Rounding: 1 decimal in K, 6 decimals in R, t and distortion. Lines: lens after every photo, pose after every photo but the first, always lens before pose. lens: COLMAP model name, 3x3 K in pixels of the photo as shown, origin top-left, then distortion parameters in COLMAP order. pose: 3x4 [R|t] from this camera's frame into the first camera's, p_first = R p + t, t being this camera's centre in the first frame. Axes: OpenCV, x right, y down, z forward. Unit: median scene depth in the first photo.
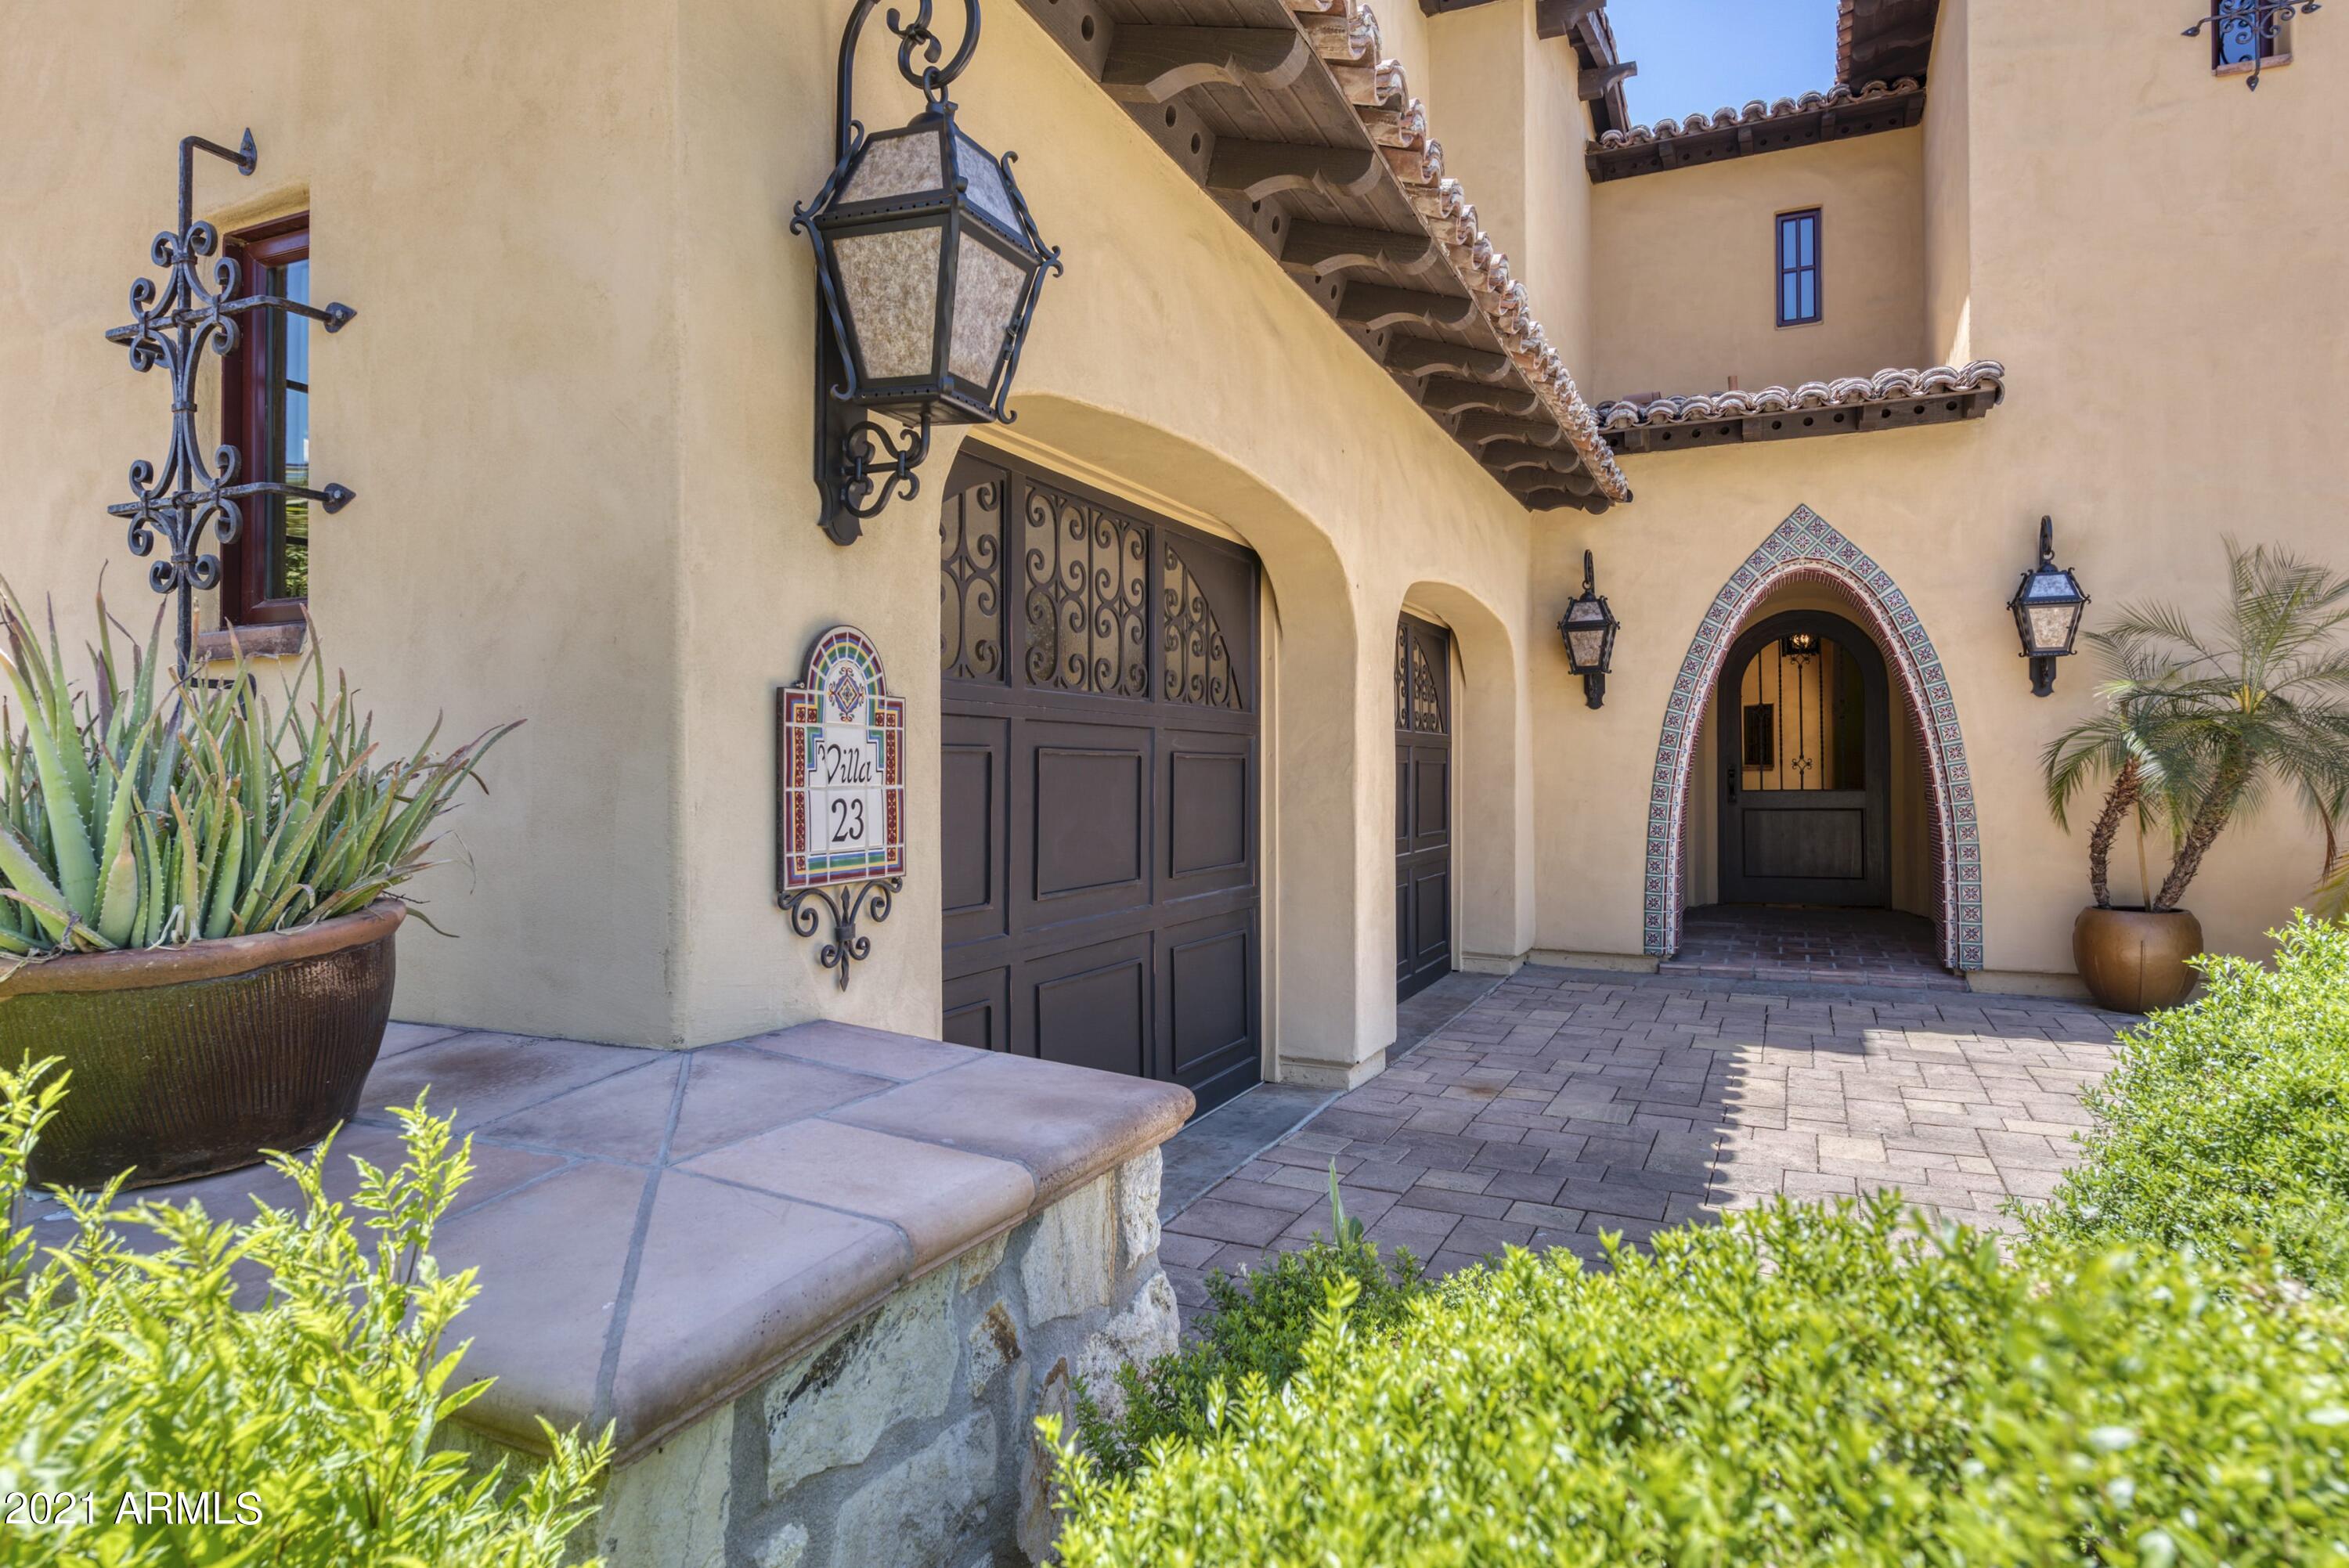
lens RADIAL K [[1392.2, 0, 1174.5], [0, 1392.2, 784.0], [0, 0, 1]] dist [-0.029748, 0.001019]
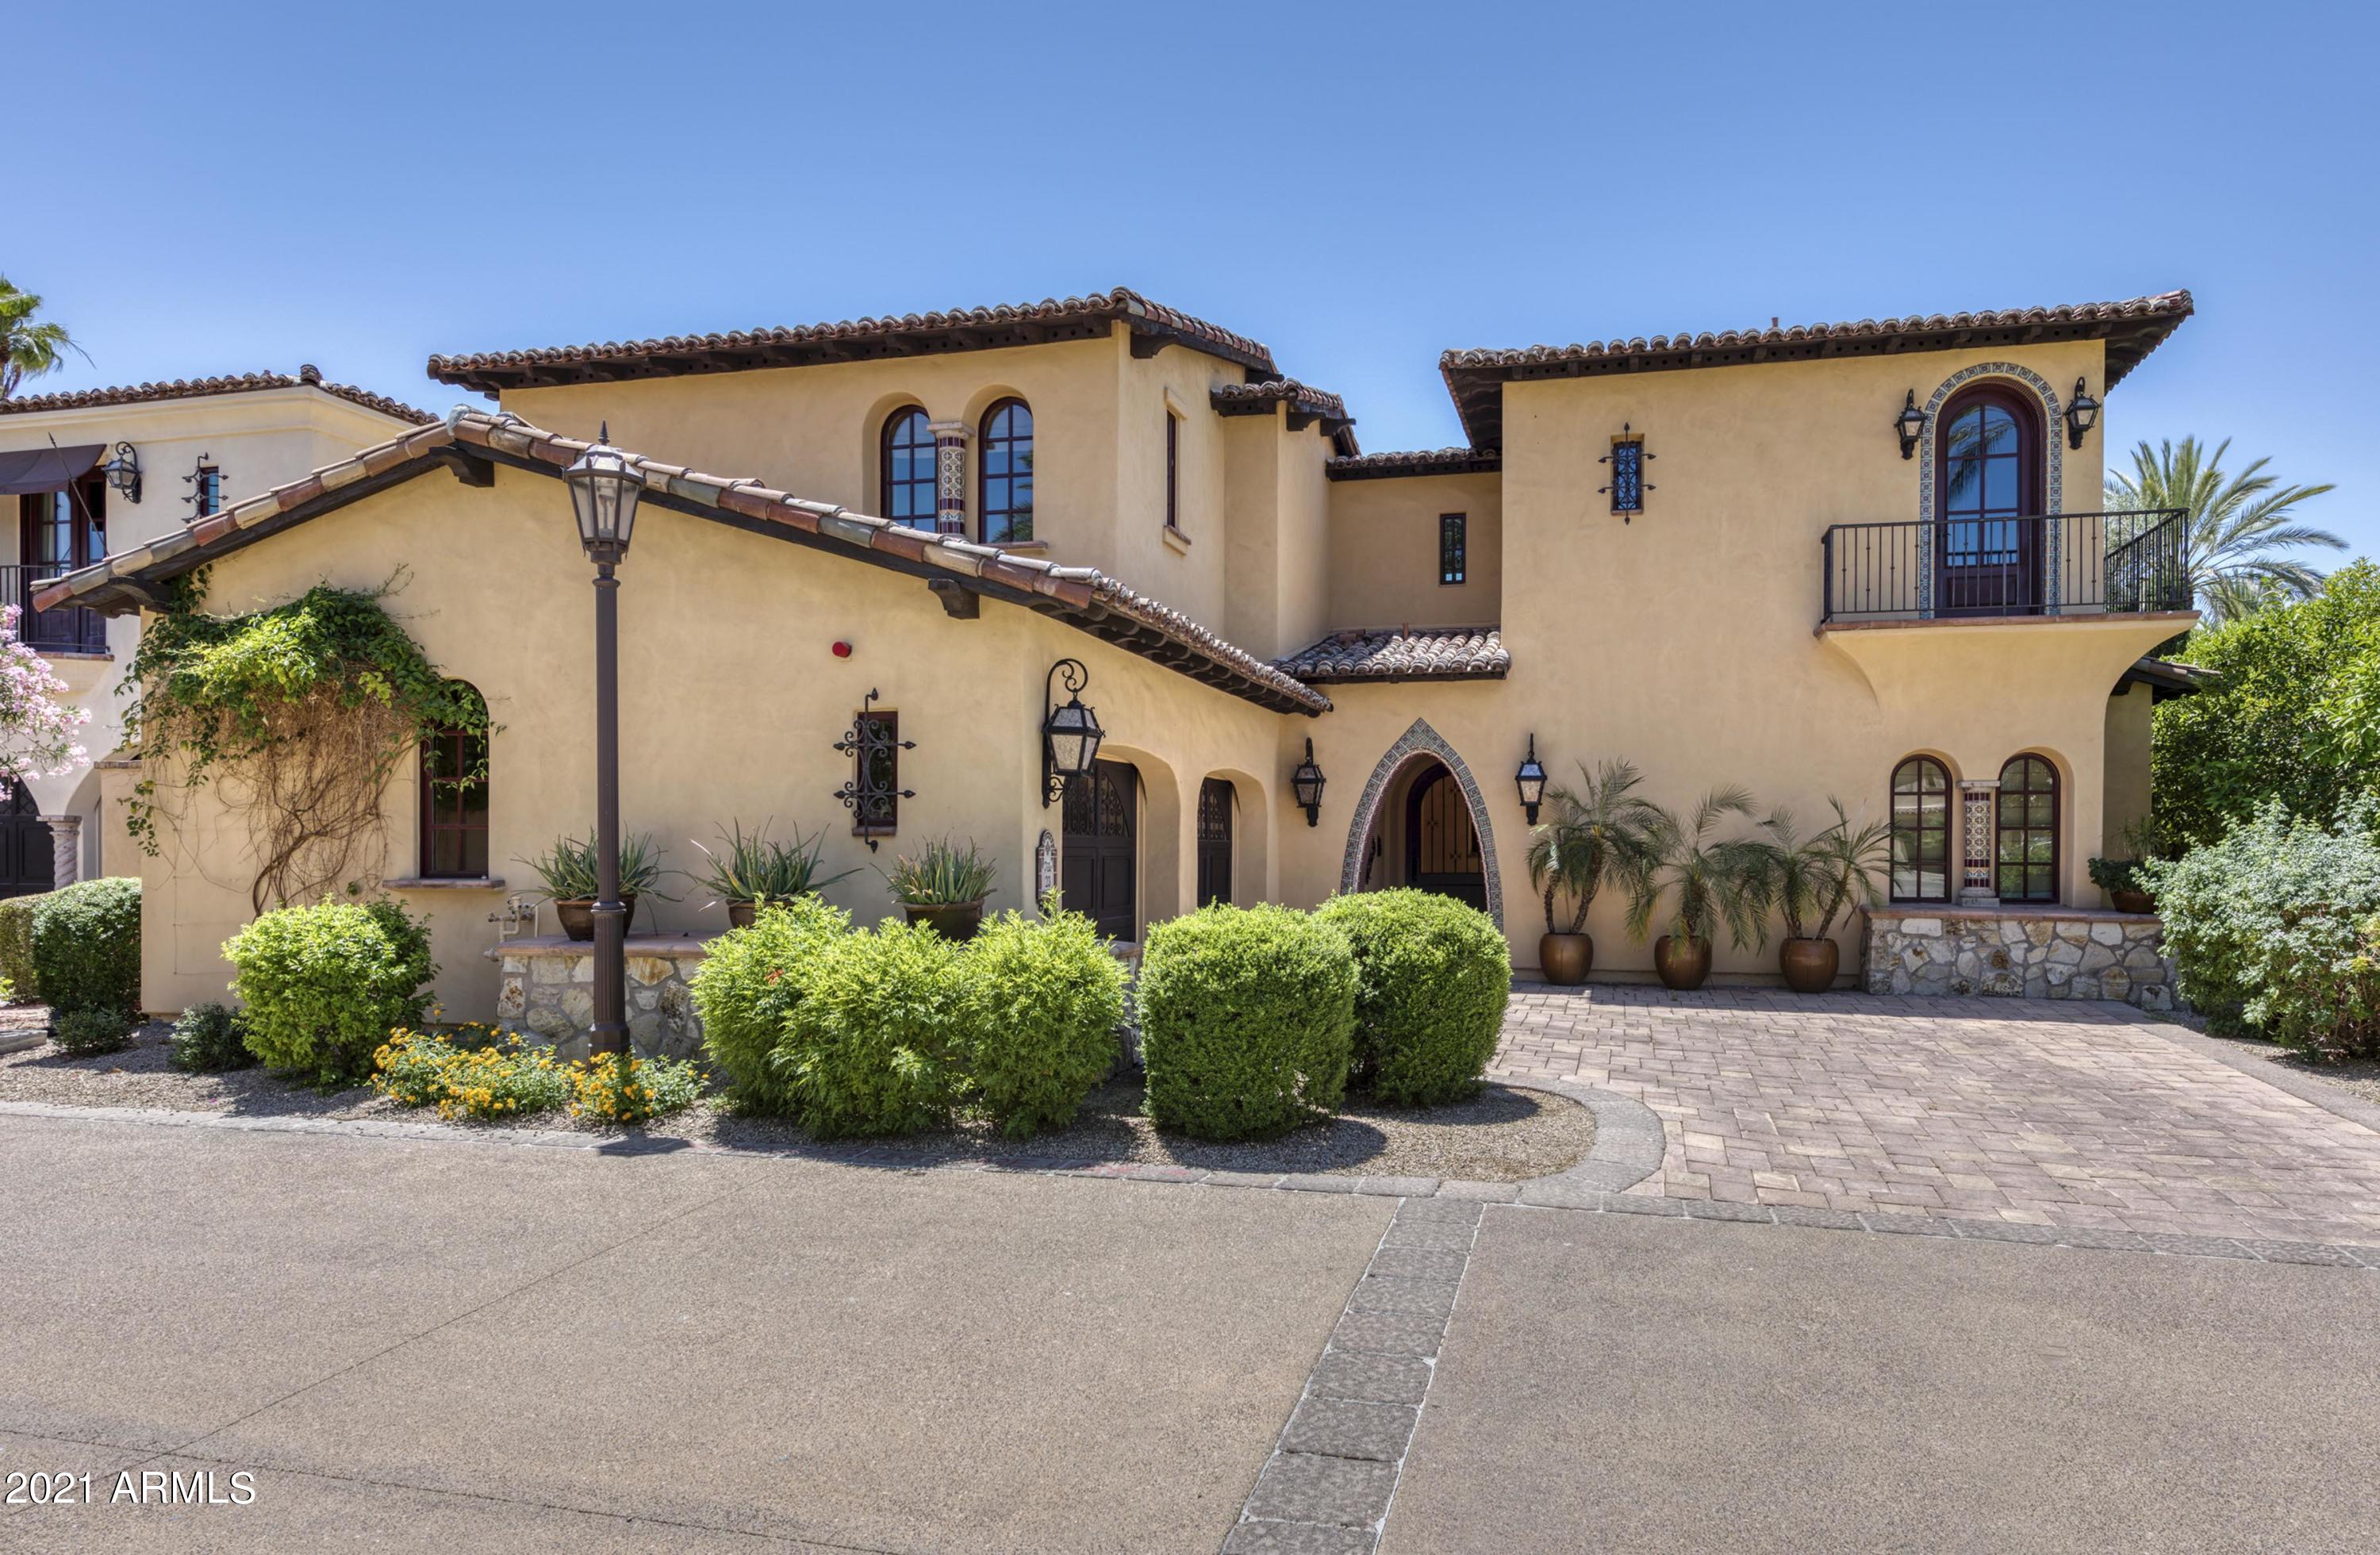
lens RADIAL K [[1770.1, 0, 1190.0], [0, 1770.1, 777.5], [0, 0, 1]] dist [-0.000899, -0.000131]
pose [[0.990268, 0.012228, 0.138634, -0.193096], [-0.005855, 0.998911, -0.046285, -0.013602], [-0.139049, 0.045022, 0.989262, -1.412993]]
